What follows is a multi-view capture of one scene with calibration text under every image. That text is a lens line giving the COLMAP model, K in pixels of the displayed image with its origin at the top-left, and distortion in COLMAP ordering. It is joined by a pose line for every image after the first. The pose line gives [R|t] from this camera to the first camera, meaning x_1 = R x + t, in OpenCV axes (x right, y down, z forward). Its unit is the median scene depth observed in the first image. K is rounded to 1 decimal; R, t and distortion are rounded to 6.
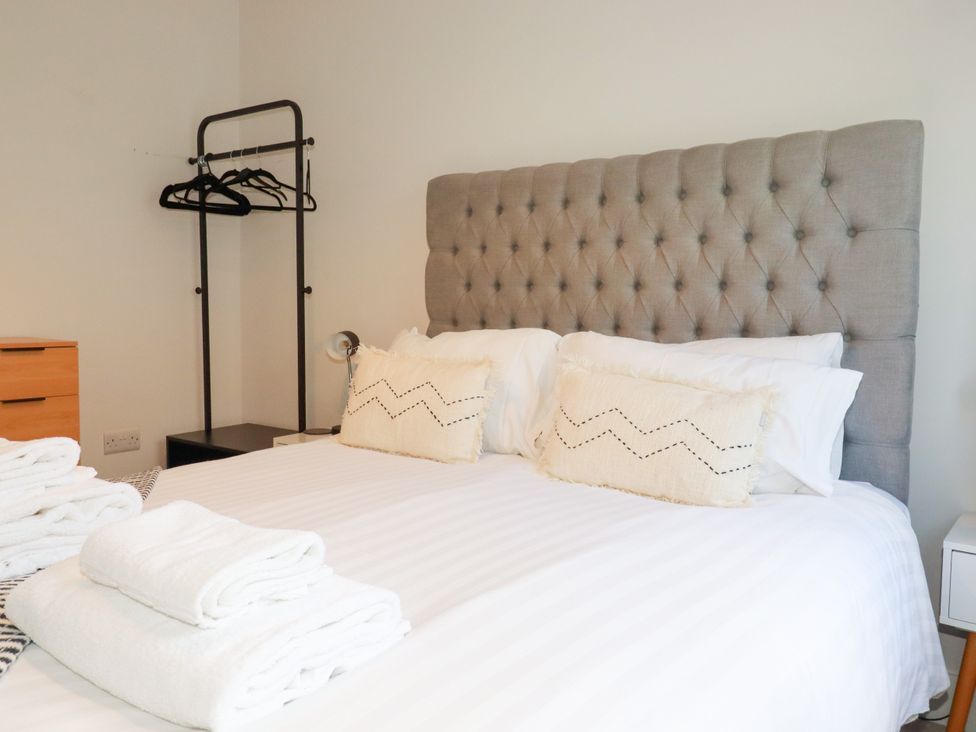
lens RADIAL K [[744.5, 0, 488.0], [0, 744.5, 366.0], [0, 0, 1]] dist [-0.114999, -0.000707]
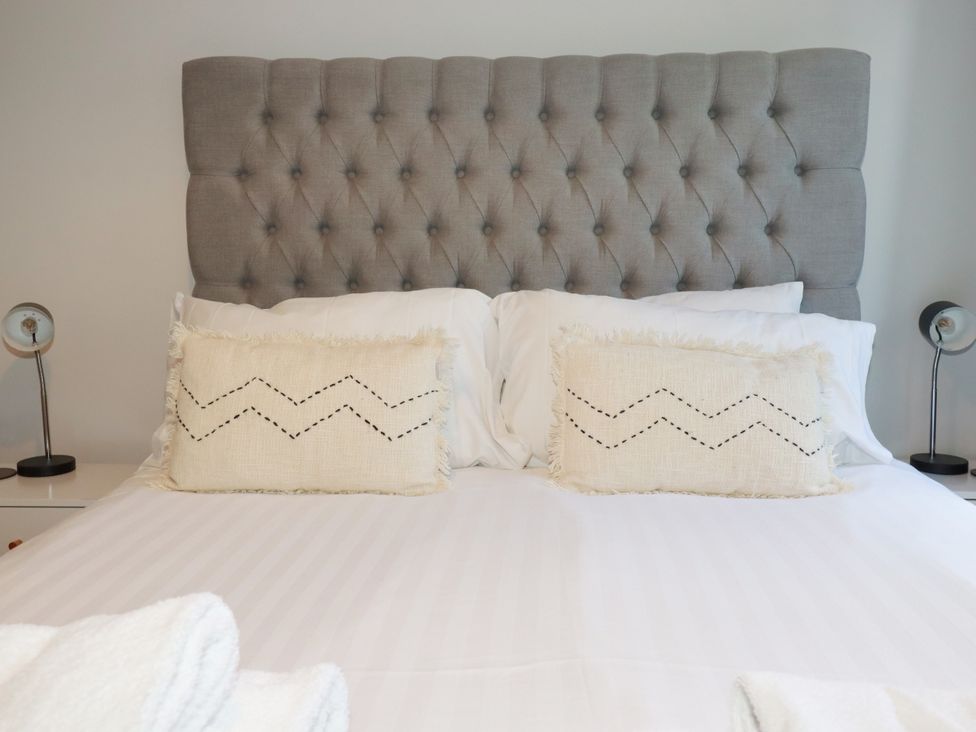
lens RADIAL K [[851.8, 0, 488.0], [0, 851.8, 366.0], [0, 0, 1]] dist [-0.052739, -0.000544]
pose [[0.817686, -0.082688, 0.569695, -0.407900], [0.054532, 0.996306, 0.066337, -0.029783], [-0.573076, -0.023176, 0.819175, 0.325755]]
